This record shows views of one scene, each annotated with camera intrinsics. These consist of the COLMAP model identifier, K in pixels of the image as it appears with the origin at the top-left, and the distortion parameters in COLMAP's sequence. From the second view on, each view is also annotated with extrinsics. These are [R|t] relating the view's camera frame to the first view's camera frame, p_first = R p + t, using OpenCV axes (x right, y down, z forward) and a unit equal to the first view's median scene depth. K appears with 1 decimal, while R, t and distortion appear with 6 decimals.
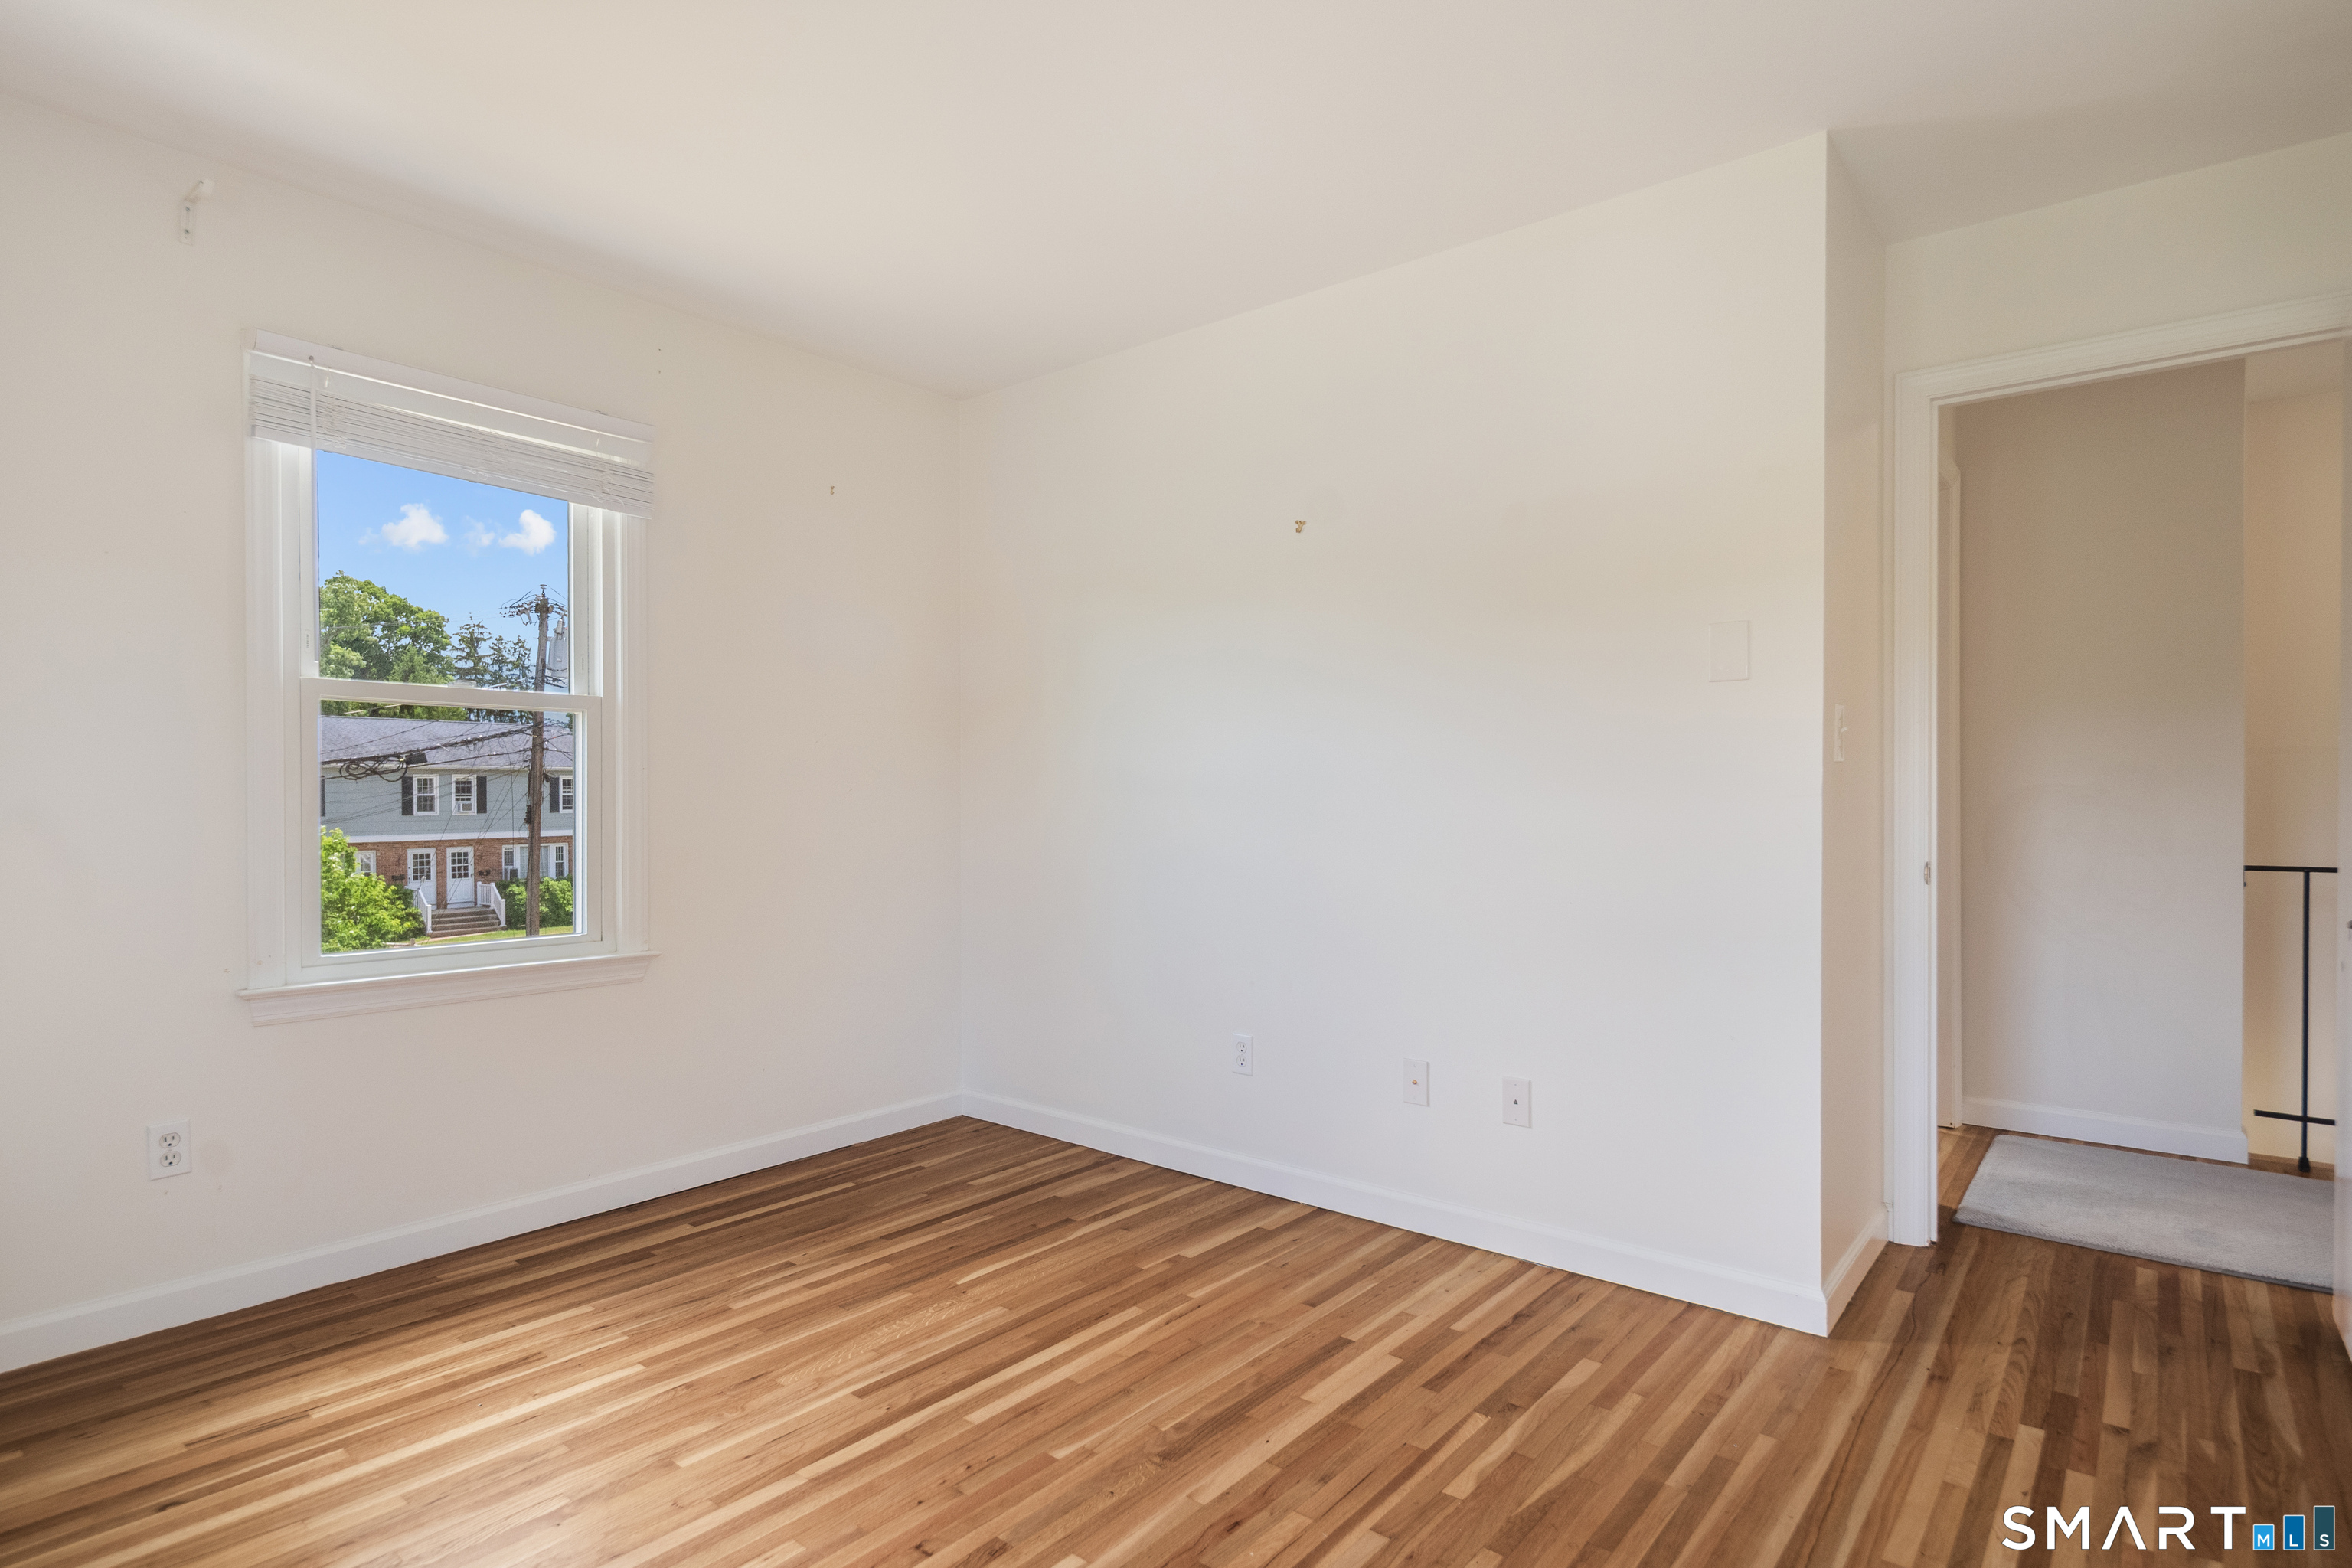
lens RADIAL K [[1169.5, 0, 1177.7], [0, 1169.5, 795.3], [0, 0, 1]] dist [0.001226, -0.000070]
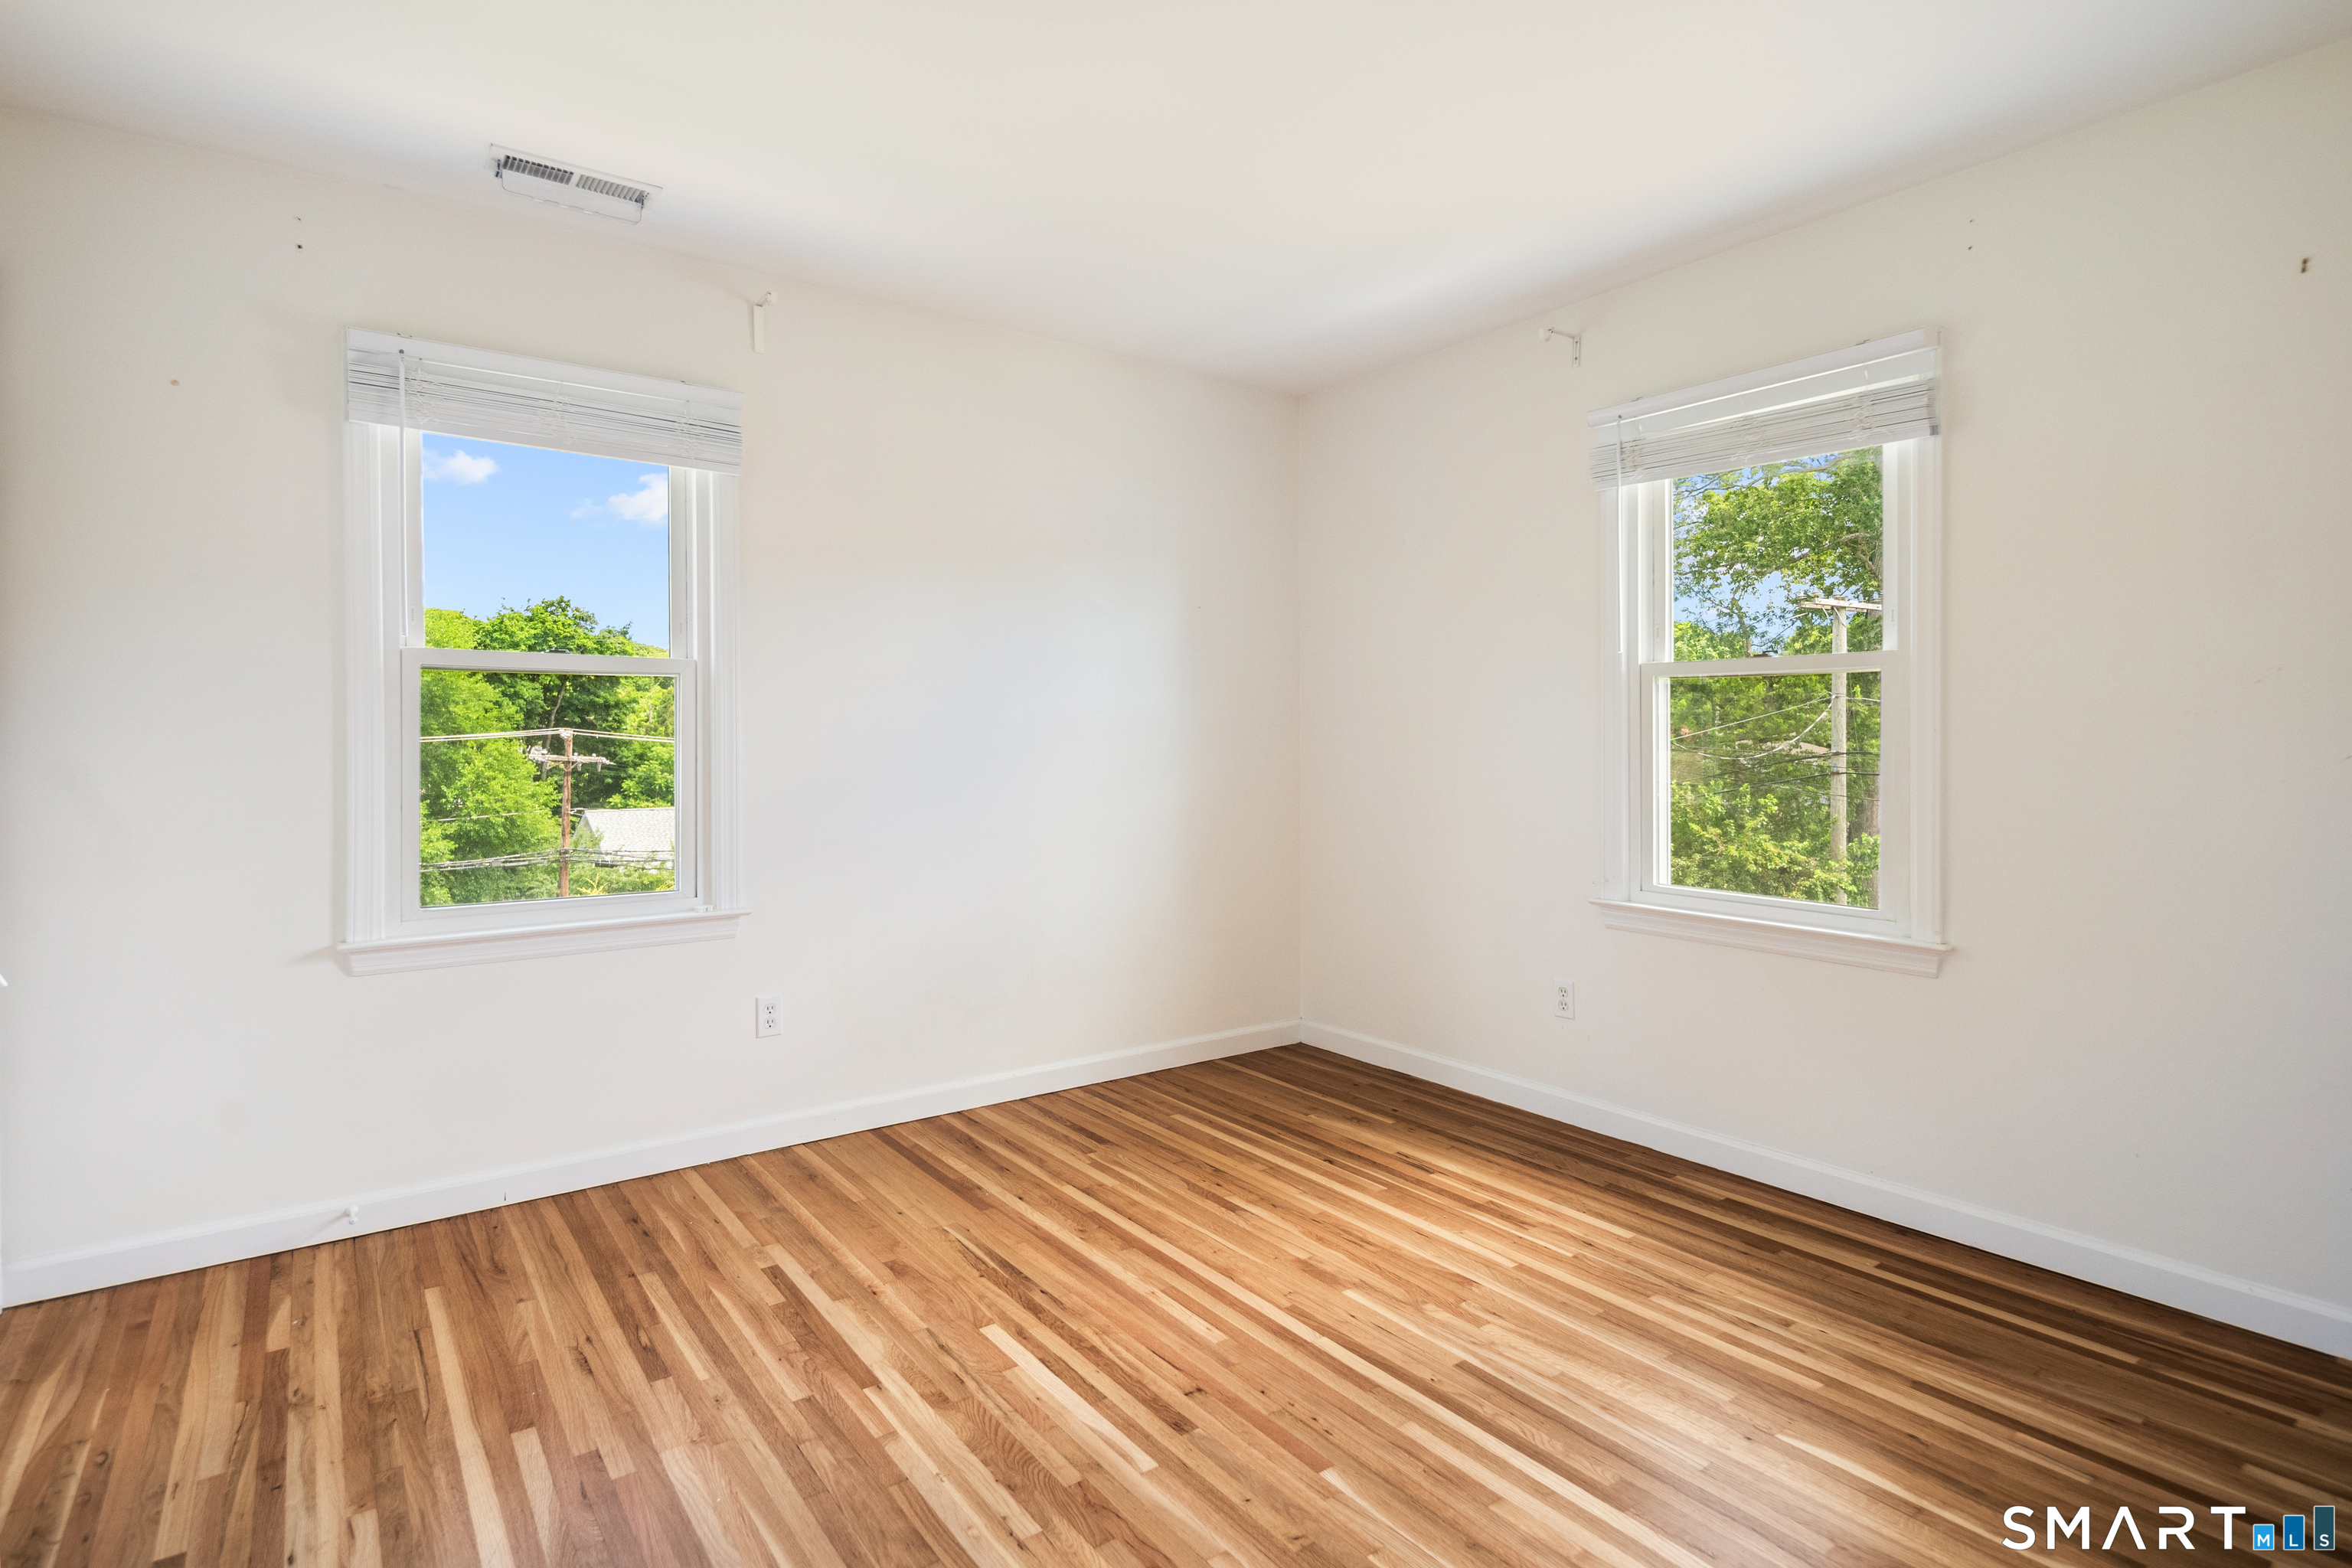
lens RADIAL K [[1177.1, 0, 1169.6], [0, 1177.1, 726.2], [0, 0, 1]] dist [0.001995, -0.000574]
pose [[-0.233812, -0.007142, -0.972255, 0.644716], [0.001089, 0.999970, -0.007607, -0.023209], [0.972281, -0.002837, -0.233798, 0.830277]]
